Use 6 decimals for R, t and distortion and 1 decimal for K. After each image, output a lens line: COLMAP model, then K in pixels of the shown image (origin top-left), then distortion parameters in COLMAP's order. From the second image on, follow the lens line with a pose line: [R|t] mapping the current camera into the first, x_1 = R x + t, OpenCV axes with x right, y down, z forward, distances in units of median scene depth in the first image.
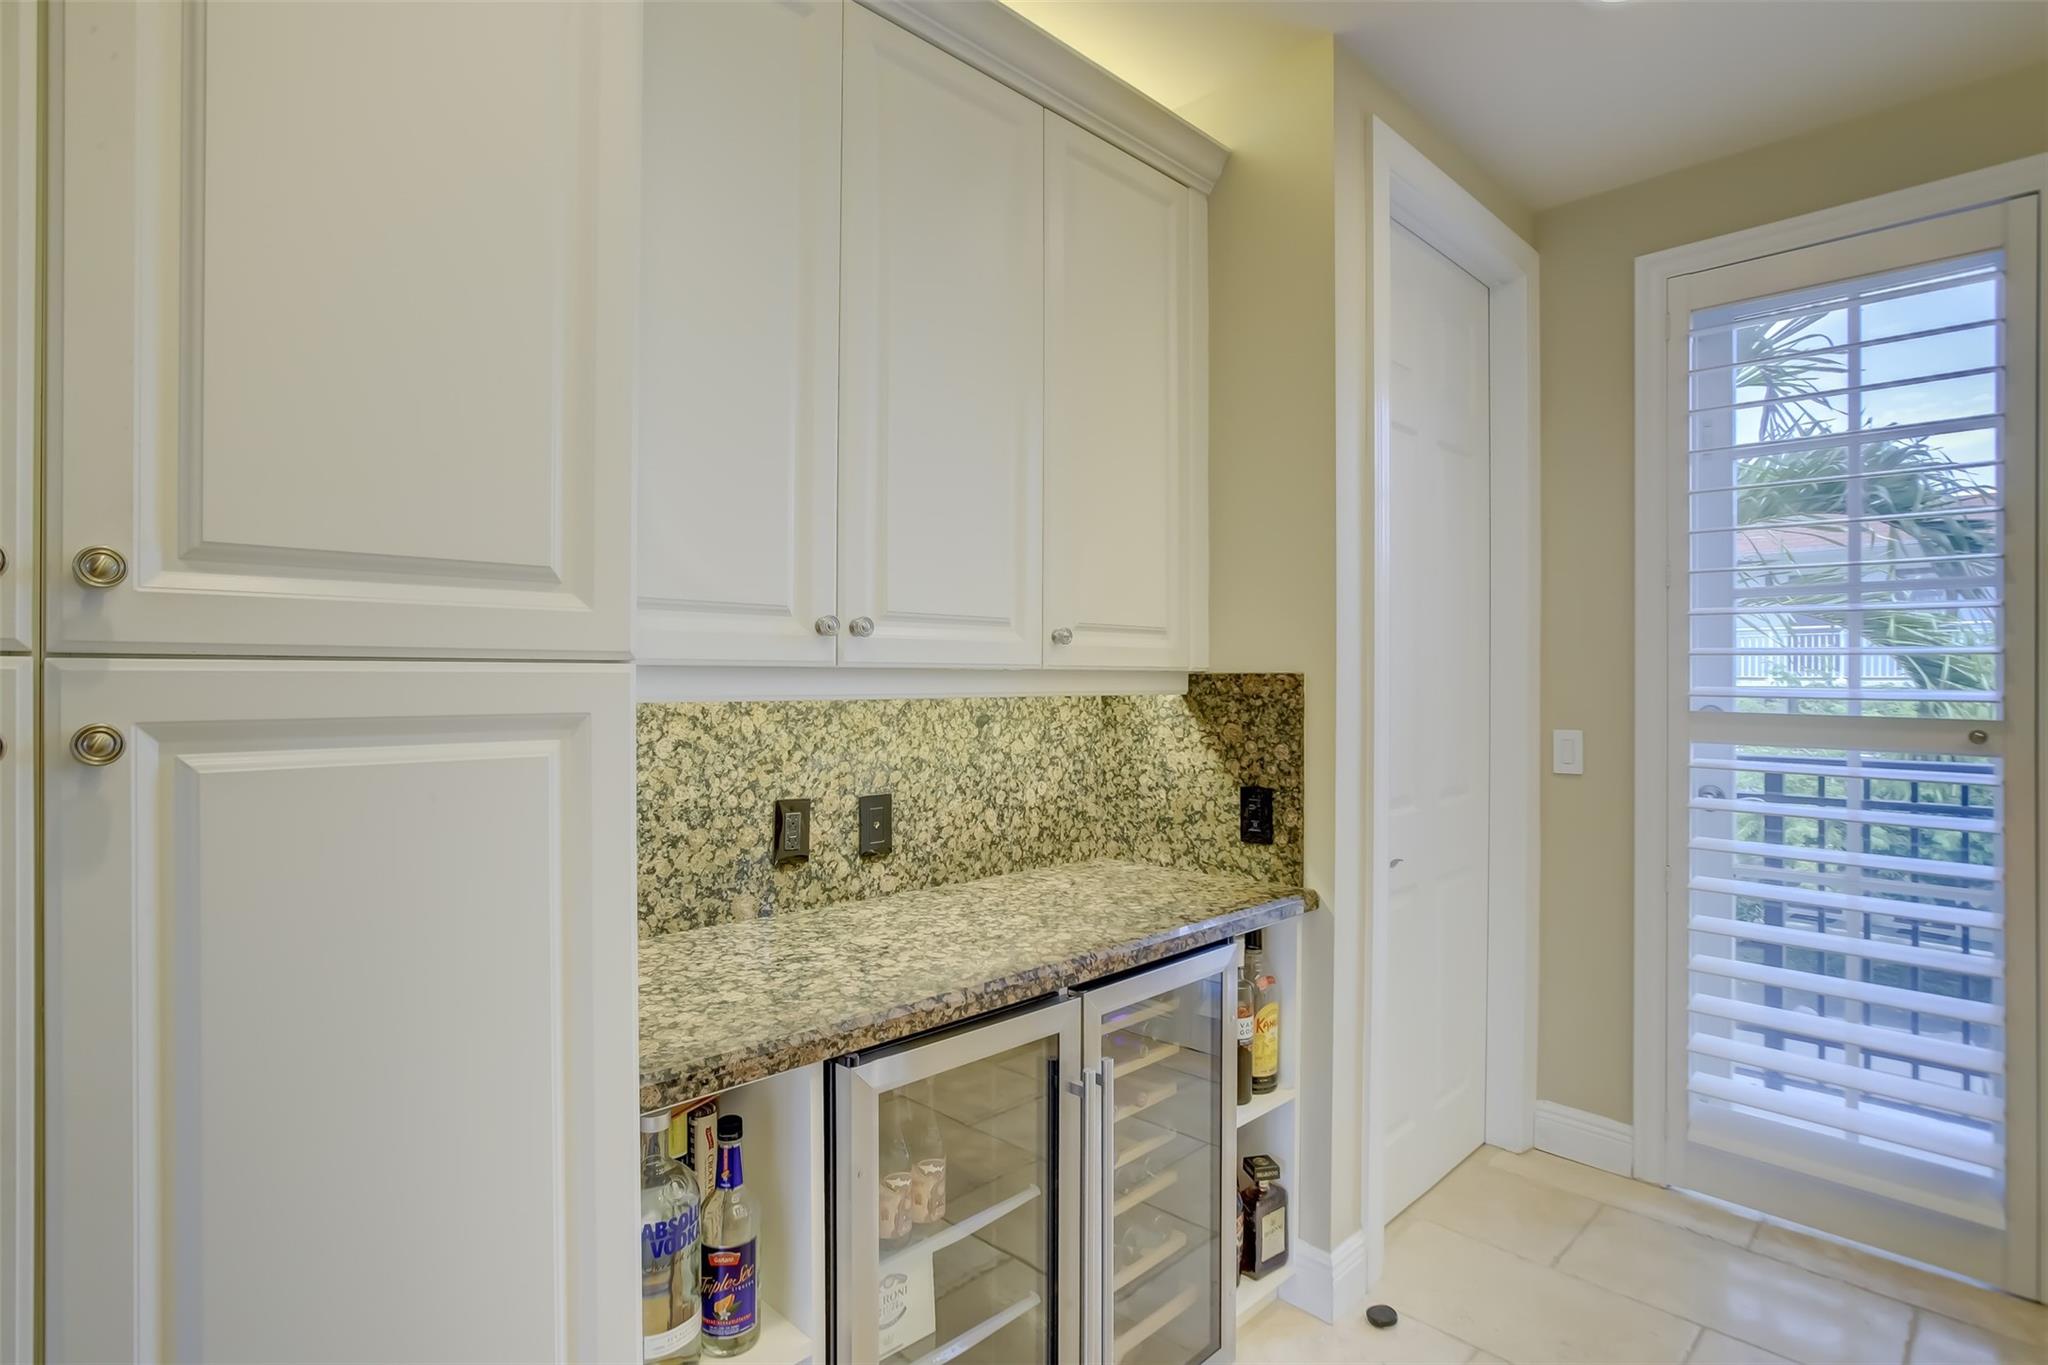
lens RADIAL K [[1050.3, 0, 1021.7], [0, 1050.3, 678.8], [0, 0, 1]] dist [-0.028627, 0.003966]
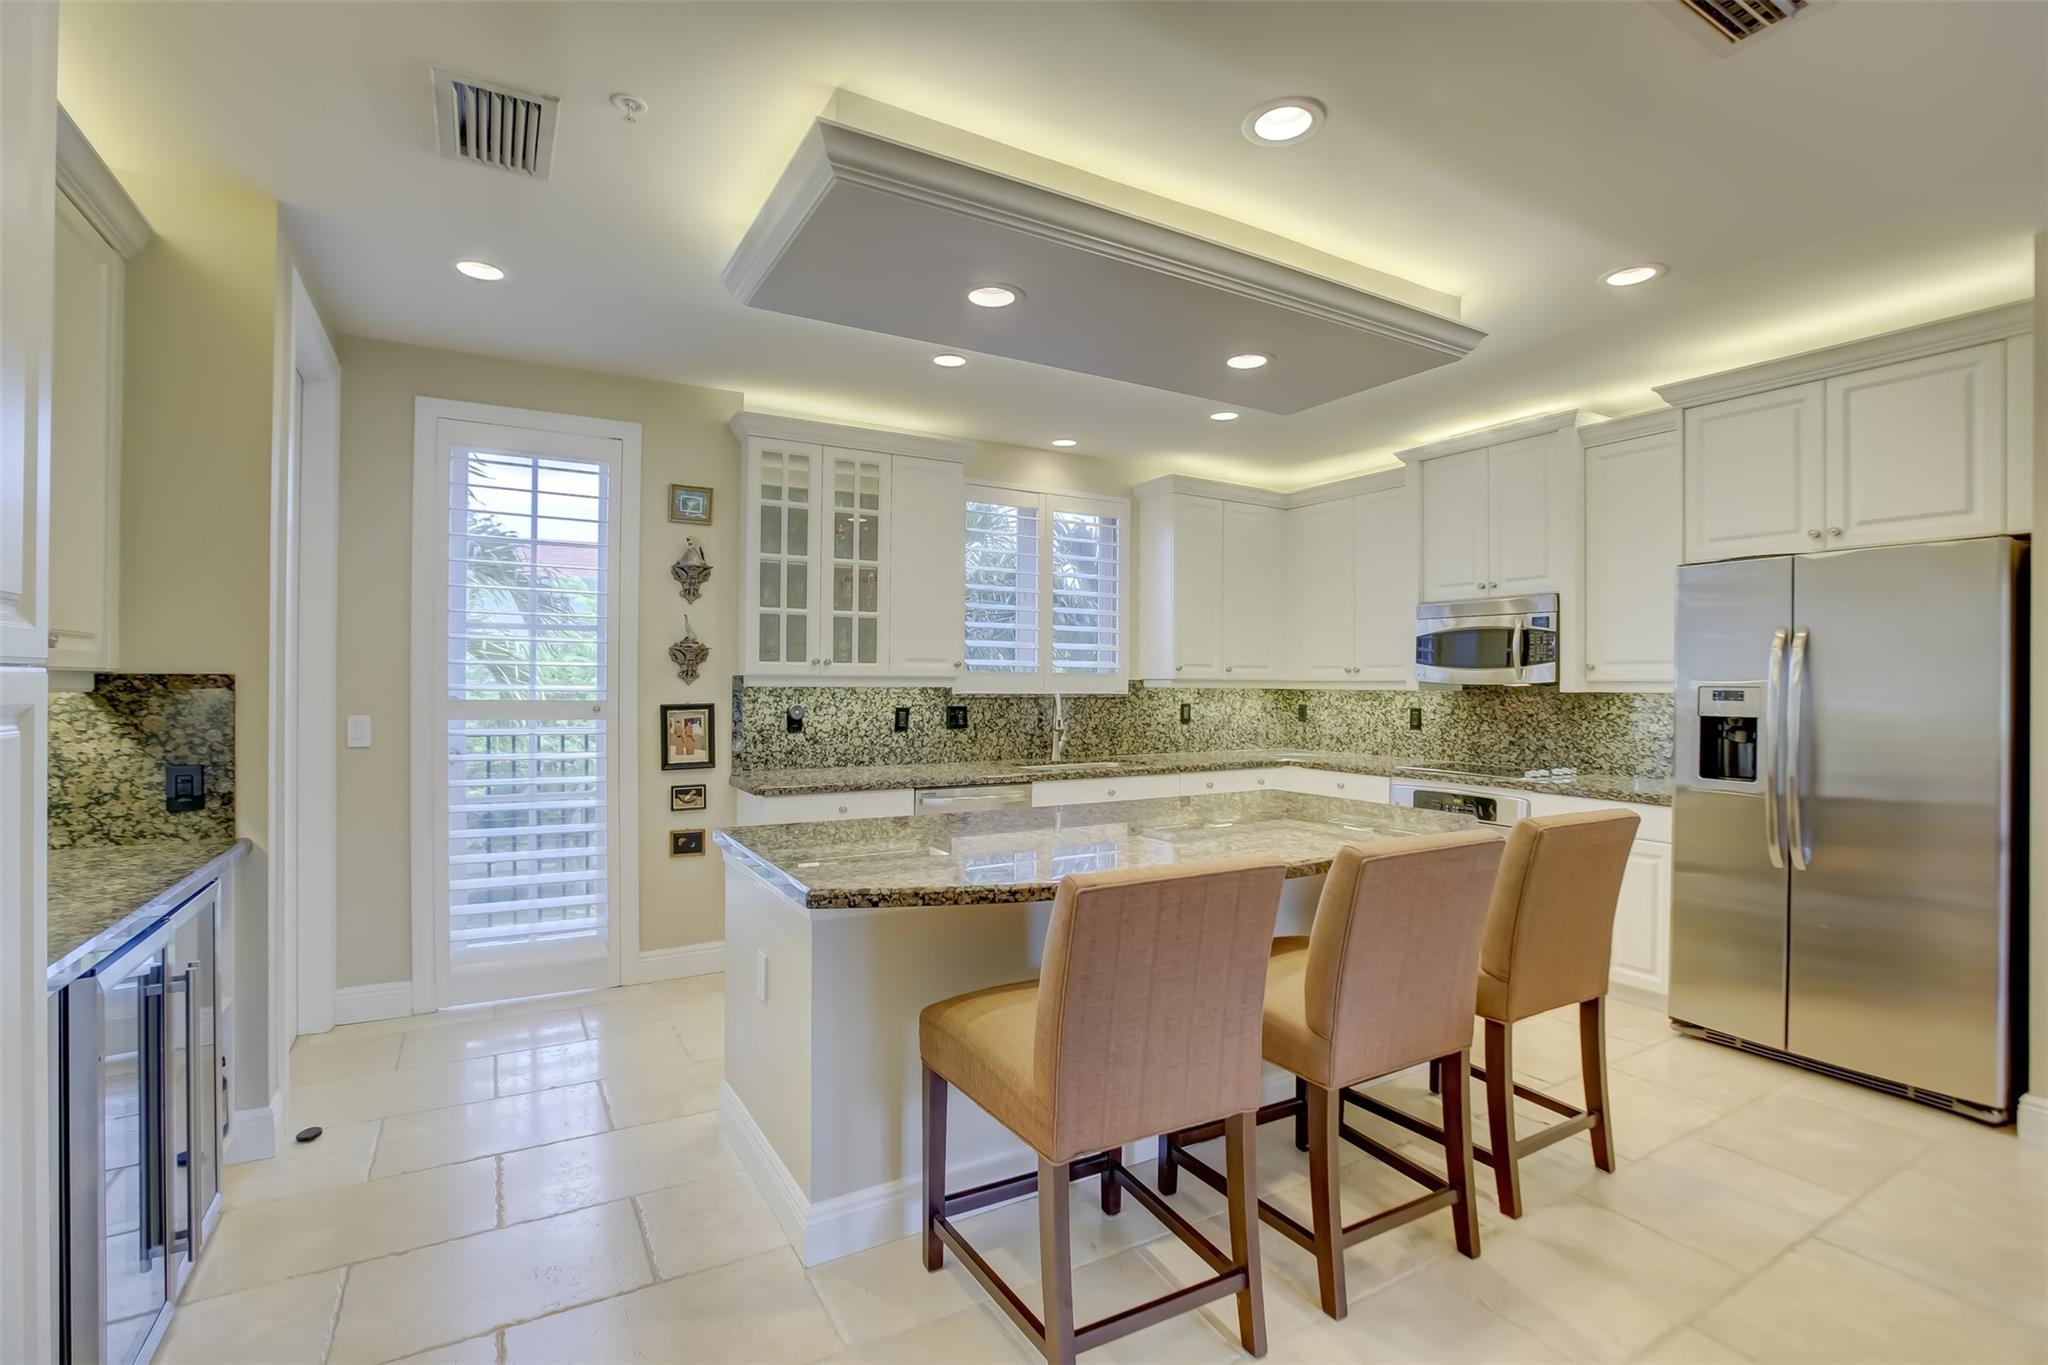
lens RADIAL K [[954.0, 0, 1031.7], [0, 954.0, 673.7], [0, 0, 1]] dist [-0.046949, 0.015340]
pose [[0.239362, 0.007021, 0.970905, -0.611135], [-0.005548, 0.999967, -0.005863, -0.004483], [-0.970915, -0.003983, 0.239393, -0.238625]]
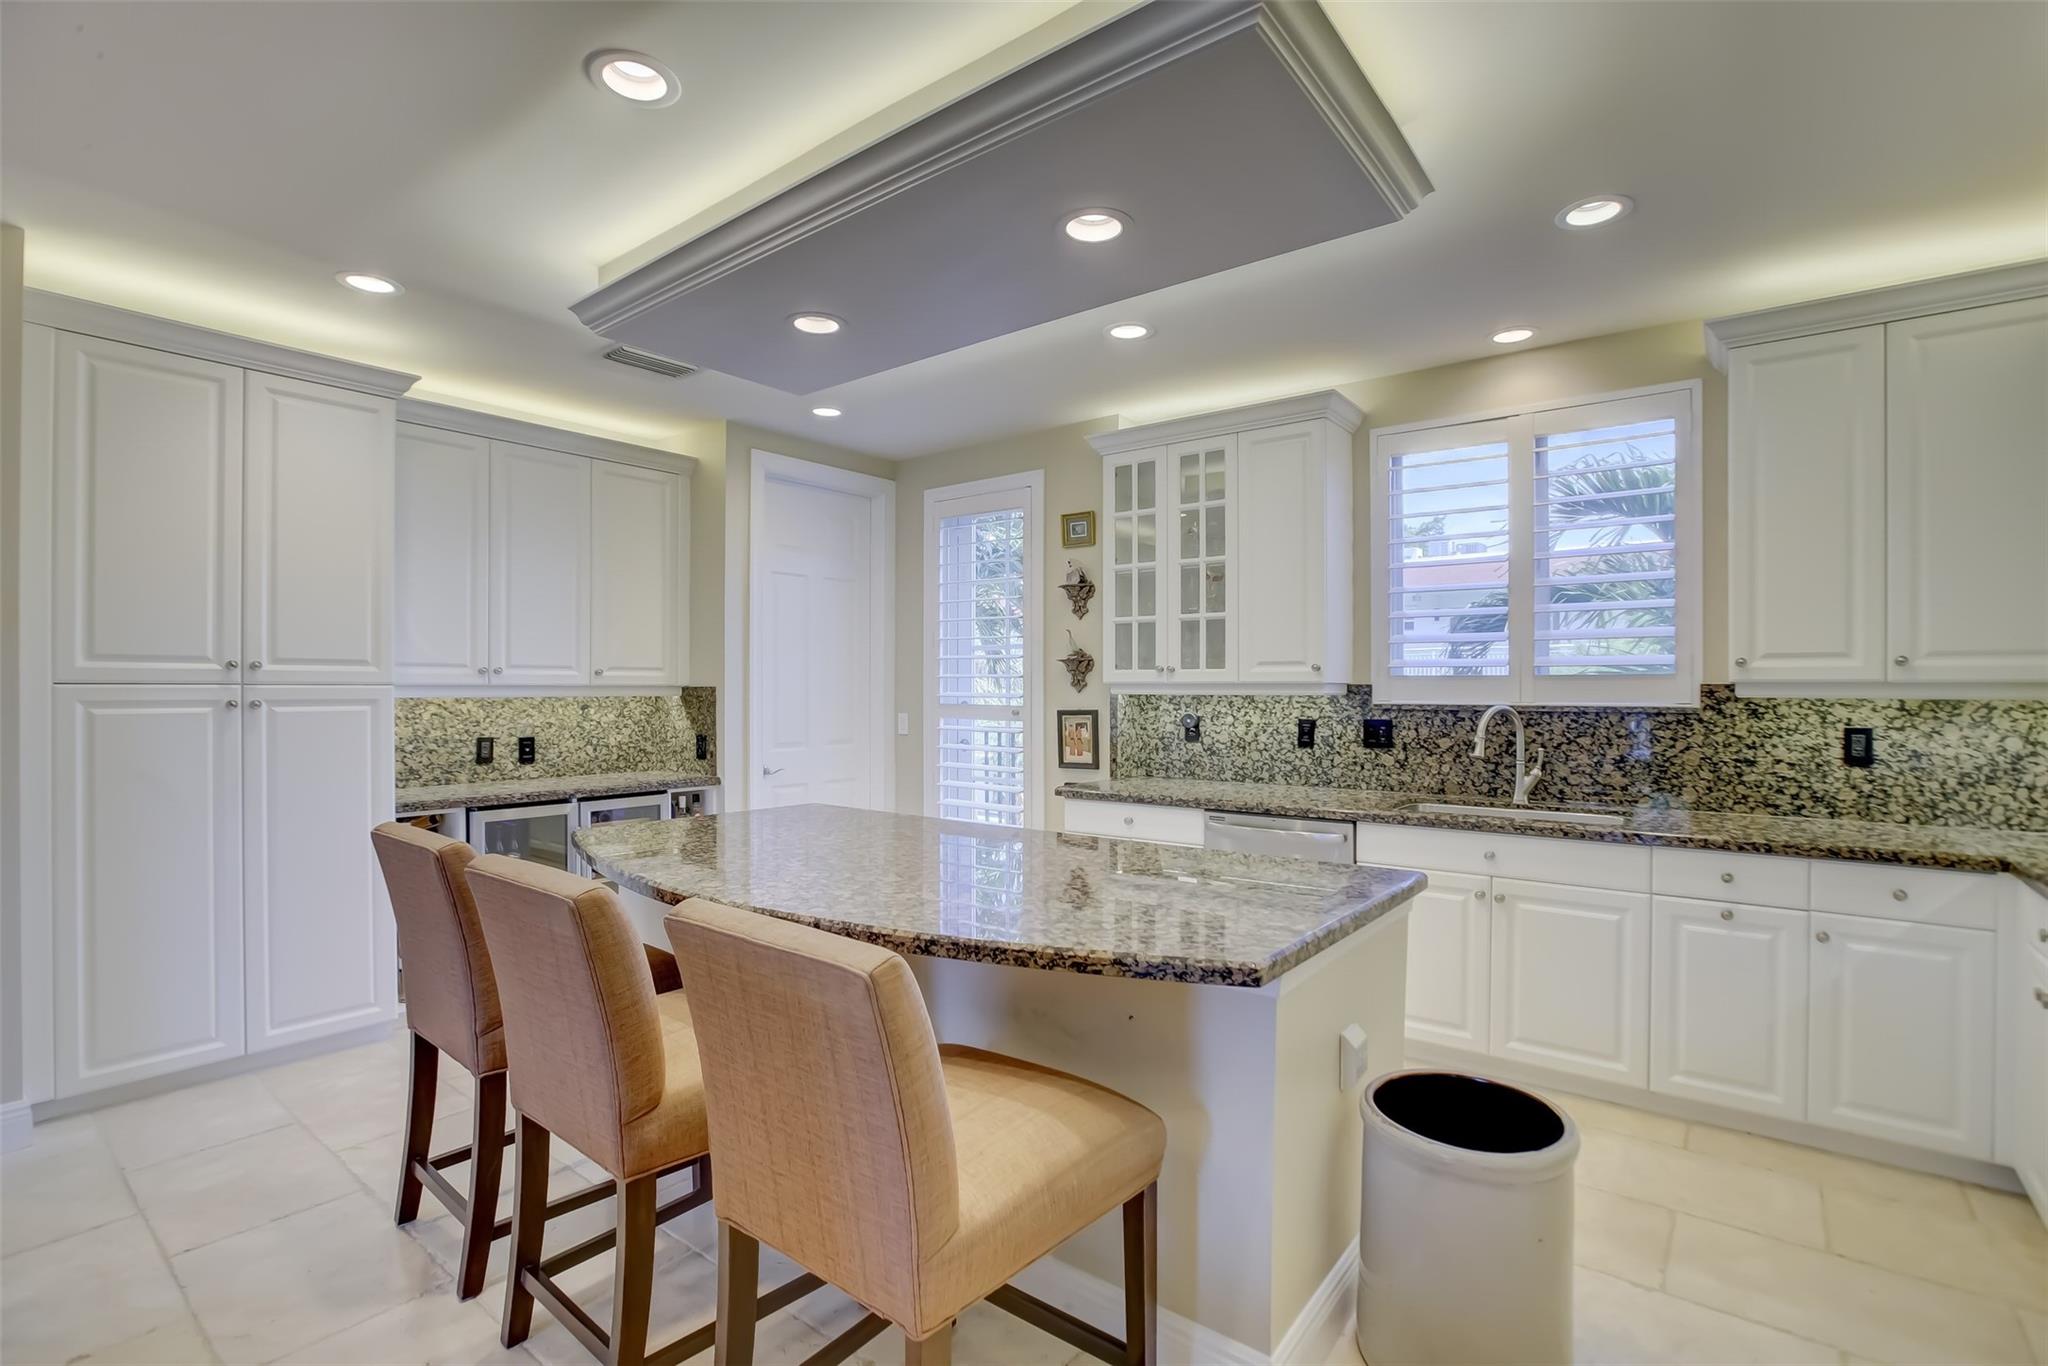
lens RADIAL K [[954.0, 0, 1012.7], [0, 954.0, 698.6], [0, 0, 1]] dist [-0.046949, 0.015340]
pose [[0.993477, -0.003587, 0.113978, 0.675614], [0.002462, 0.999947, 0.010004, 0.002132], [-0.114008, -0.009658, 0.993433, -1.199274]]
